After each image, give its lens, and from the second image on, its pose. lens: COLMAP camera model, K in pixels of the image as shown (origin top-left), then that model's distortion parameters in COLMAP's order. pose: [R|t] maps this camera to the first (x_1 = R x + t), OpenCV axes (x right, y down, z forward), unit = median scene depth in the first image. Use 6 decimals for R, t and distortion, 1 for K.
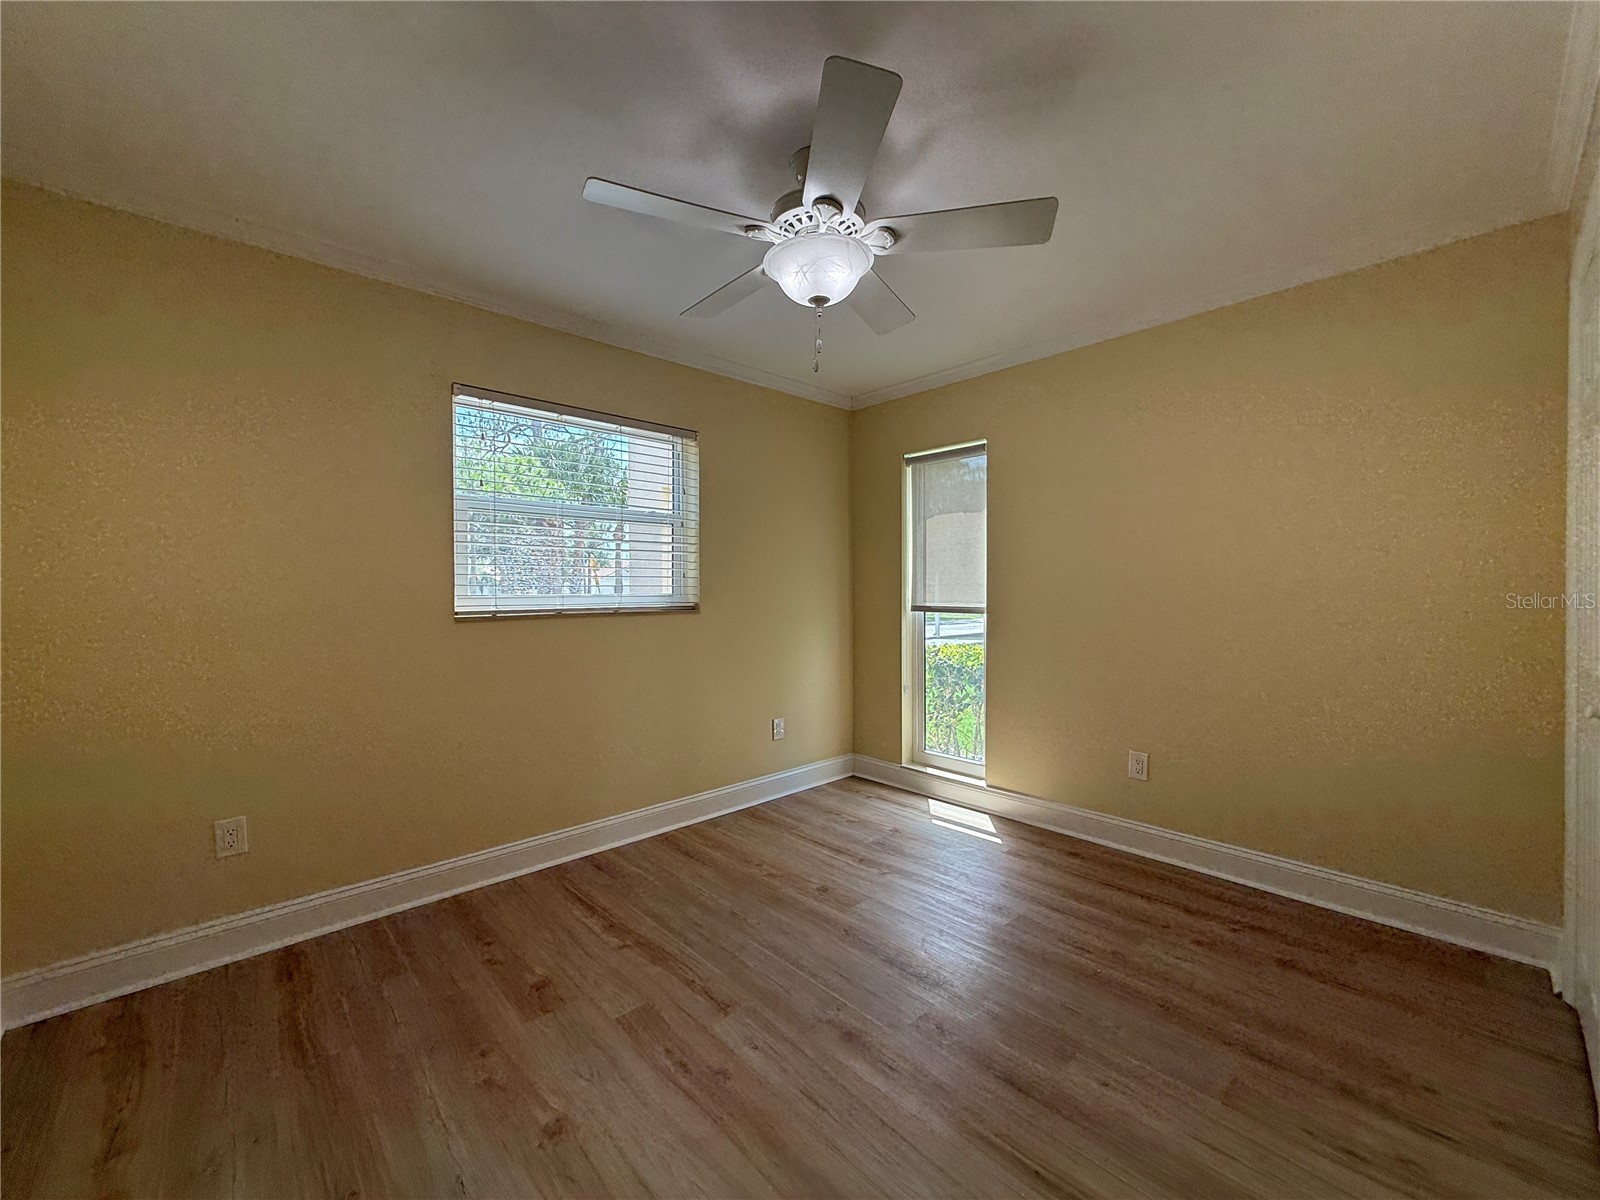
lens RADIAL K [[637.9, 0, 794.2], [0, 637.9, 598.7], [0, 0, 1]] dist [-0.000517, 0.000693]
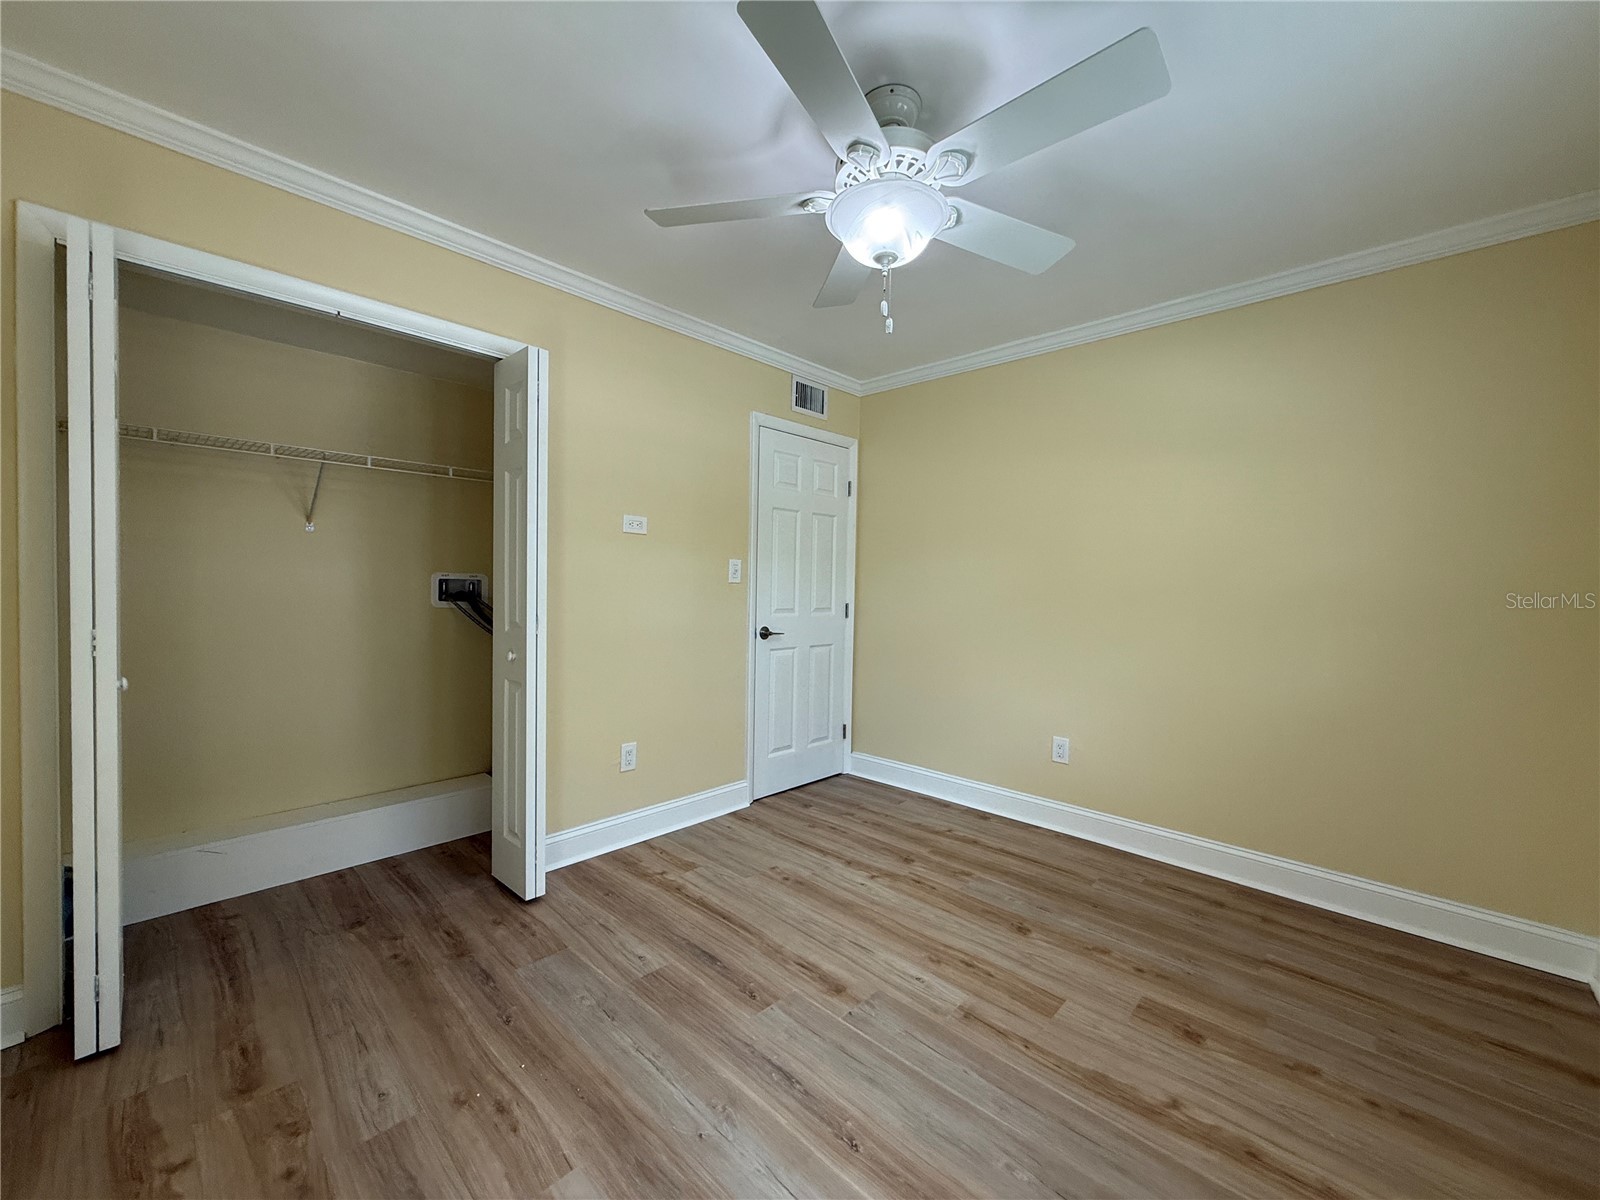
lens RADIAL K [[637.9, 0, 794.2], [0, 637.9, 598.7], [0, 0, 1]] dist [-0.000517, 0.000693]
pose [[-0.998170, -0.008591, -0.059863, 0.227160], [-0.010651, 0.999359, 0.034179, -0.018084], [0.059531, 0.034754, -0.997621, 2.023250]]
